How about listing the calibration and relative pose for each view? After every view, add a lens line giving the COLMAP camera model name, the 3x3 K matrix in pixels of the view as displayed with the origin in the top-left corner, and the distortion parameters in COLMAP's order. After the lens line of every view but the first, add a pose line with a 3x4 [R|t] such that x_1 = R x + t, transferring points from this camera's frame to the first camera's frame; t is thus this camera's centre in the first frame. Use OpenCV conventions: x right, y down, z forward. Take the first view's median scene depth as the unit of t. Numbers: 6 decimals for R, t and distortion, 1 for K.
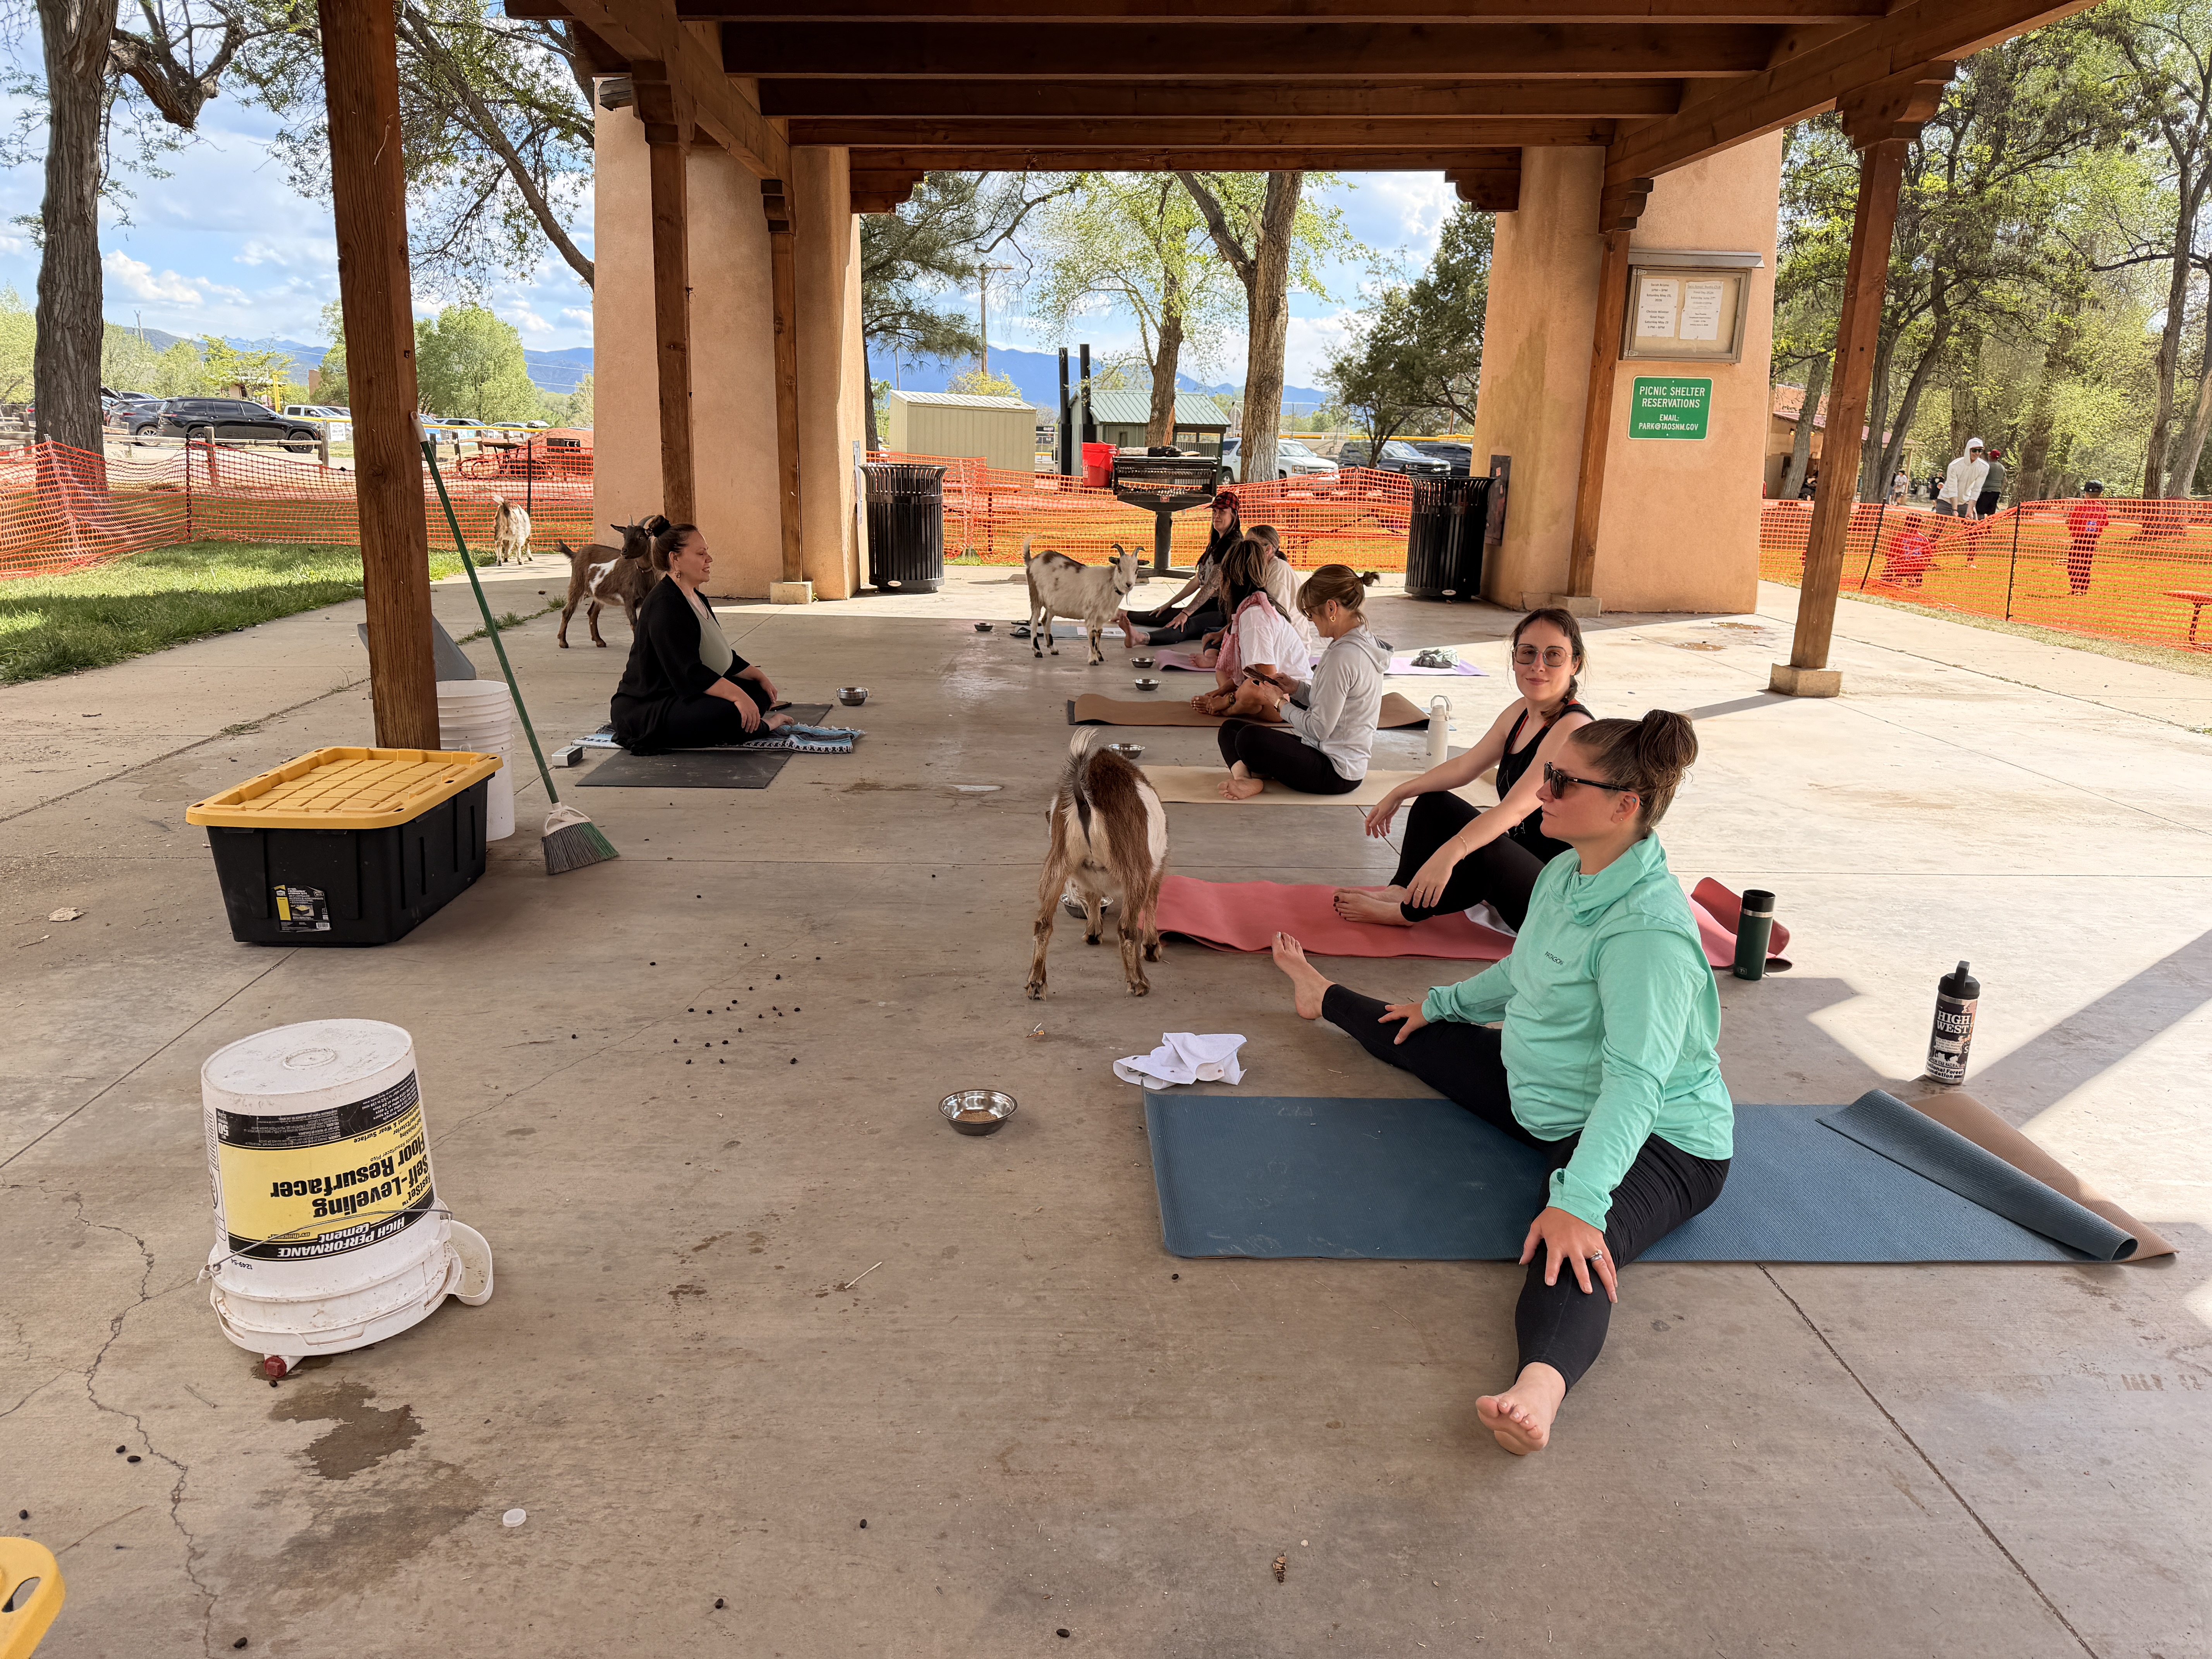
lens RADIAL K [[1511.2, 0, 1140.3], [0, 1511.2, 823.1], [0, 0, 1]] dist [-0.003398, -0.001865]
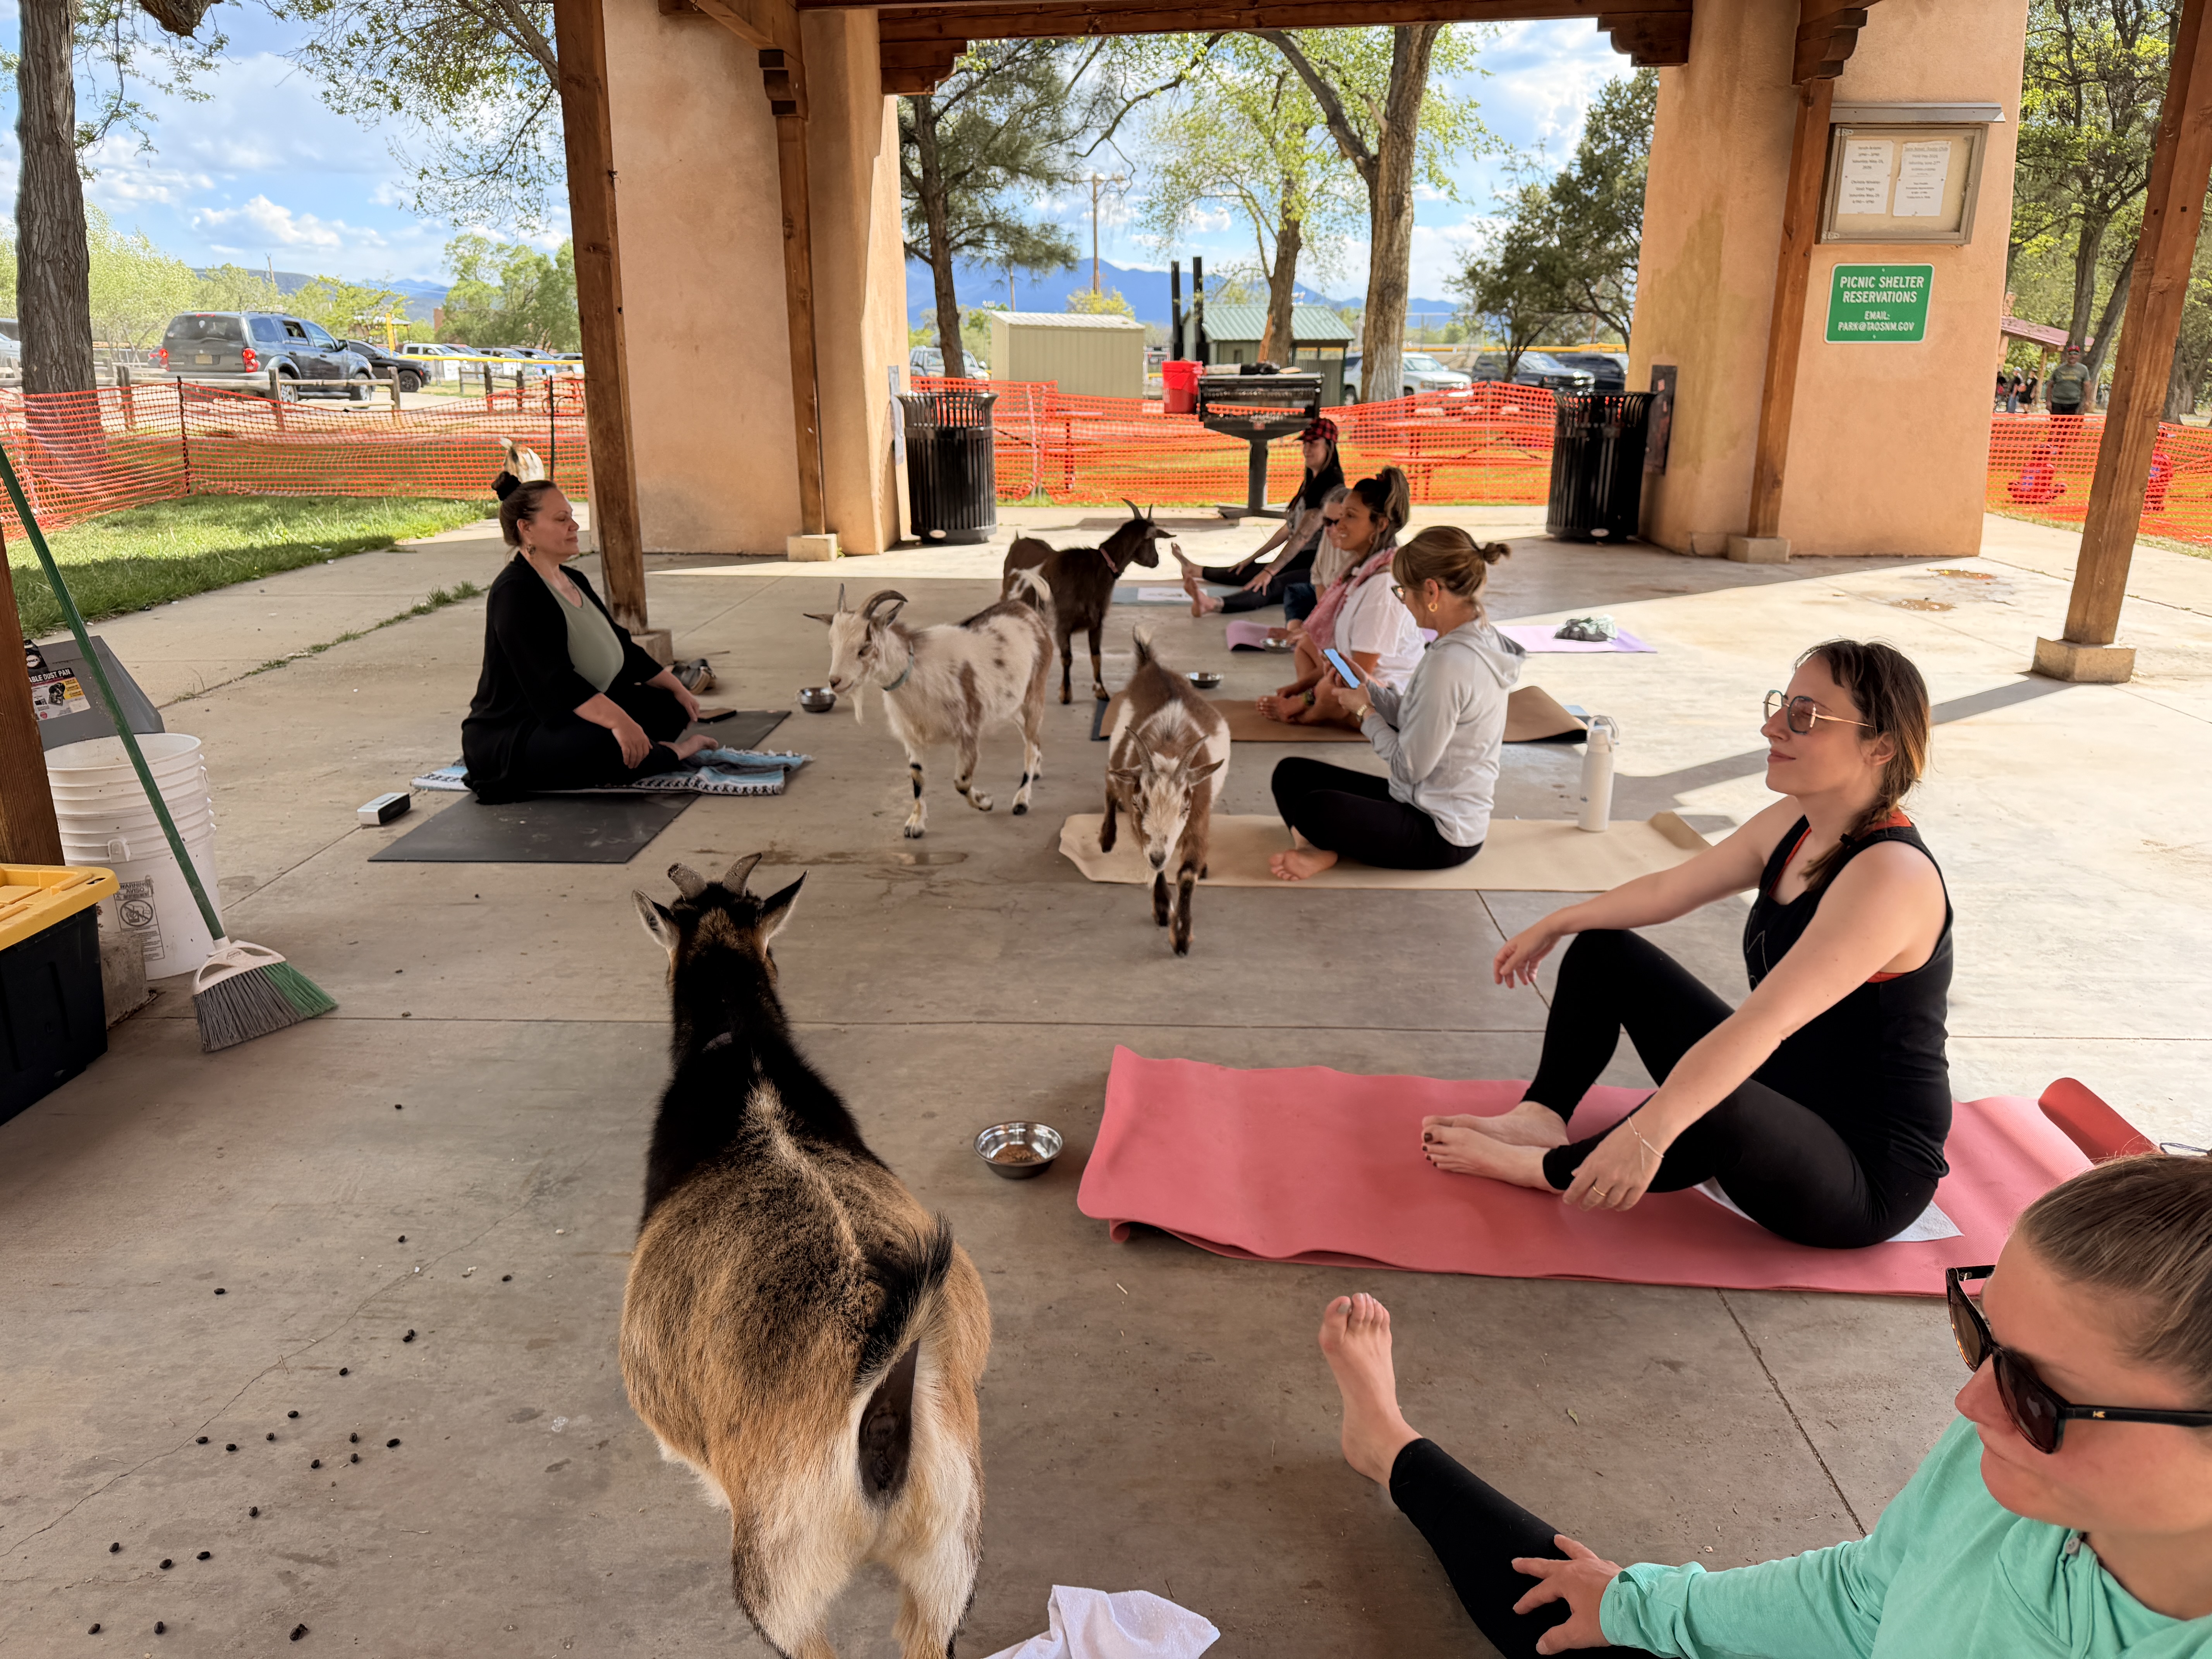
lens RADIAL K [[1558.3, 0, 1145.0], [0, 1558.3, 826.8], [0, 0, 1]] dist [-0.031309, 0.023597]
pose [[0.997133, 0.000005, -0.075664, 0.018722], [0.003294, 0.999048, 0.043489, -0.027820], [0.075592, -0.043613, 0.996185, 0.115845]]
